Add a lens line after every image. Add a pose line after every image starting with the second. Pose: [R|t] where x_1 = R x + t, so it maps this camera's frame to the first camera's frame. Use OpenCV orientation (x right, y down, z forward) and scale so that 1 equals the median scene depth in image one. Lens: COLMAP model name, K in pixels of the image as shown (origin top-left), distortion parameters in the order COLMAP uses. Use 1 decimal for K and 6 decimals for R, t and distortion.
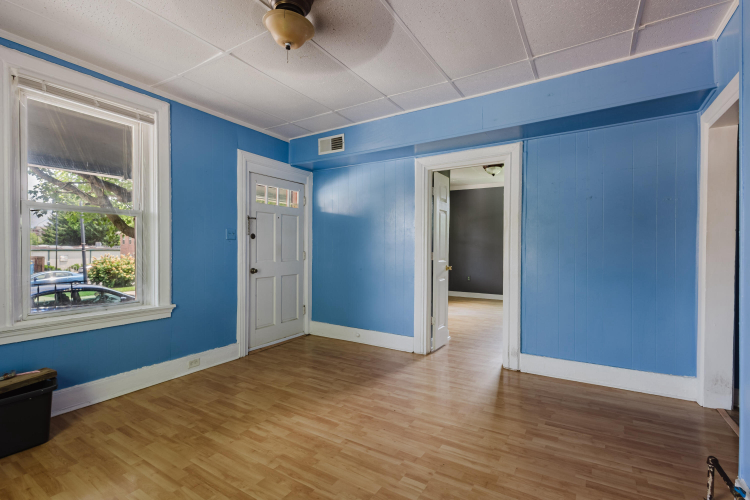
lens RADIAL K [[344.3, 0, 375.8], [0, 344.3, 248.8], [0, 0, 1]] dist [0.008786, -0.000927]
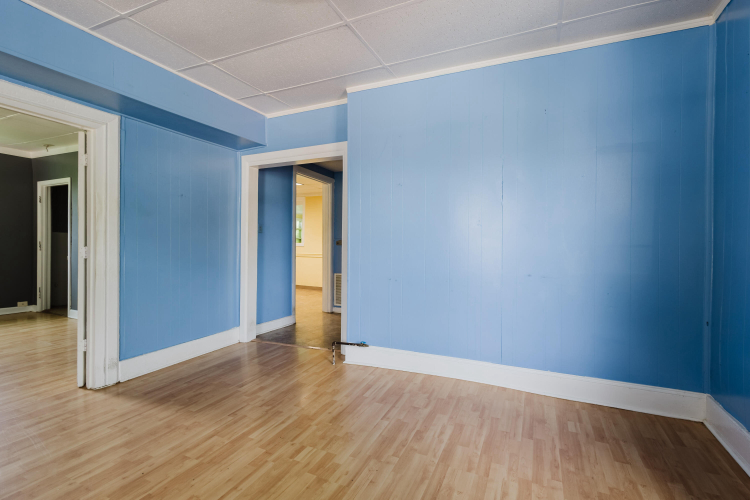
lens RADIAL K [[344.3, 0, 375.8], [0, 344.3, 248.8], [0, 0, 1]] dist [0.008786, -0.000927]
pose [[-0.127522, -0.011949, 0.991764, -0.650916], [-0.004145, 0.999925, 0.011515, 0.010022], [-0.991827, -0.002642, -0.127562, 0.597442]]
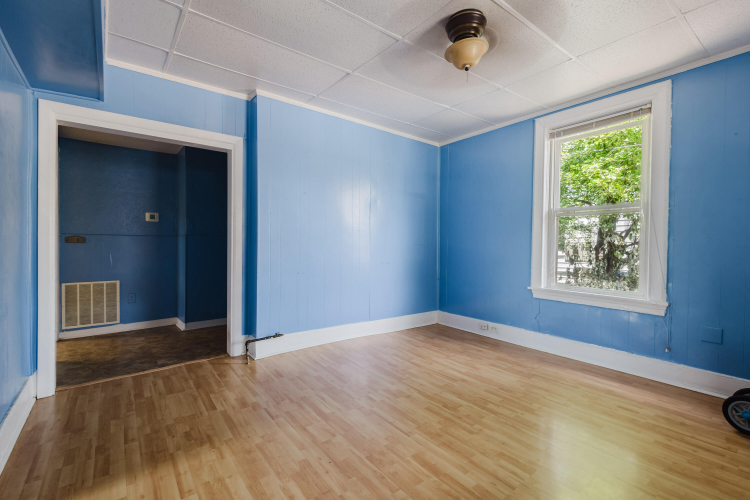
lens RADIAL K [[344.3, 0, 375.8], [0, 344.3, 248.8], [0, 0, 1]] dist [0.008786, -0.000927]
pose [[-0.936288, -0.008555, 0.351129, -0.268479], [-0.005319, 0.999934, 0.010178, 0.016118], [-0.351193, 0.007662, -0.936272, 1.554389]]
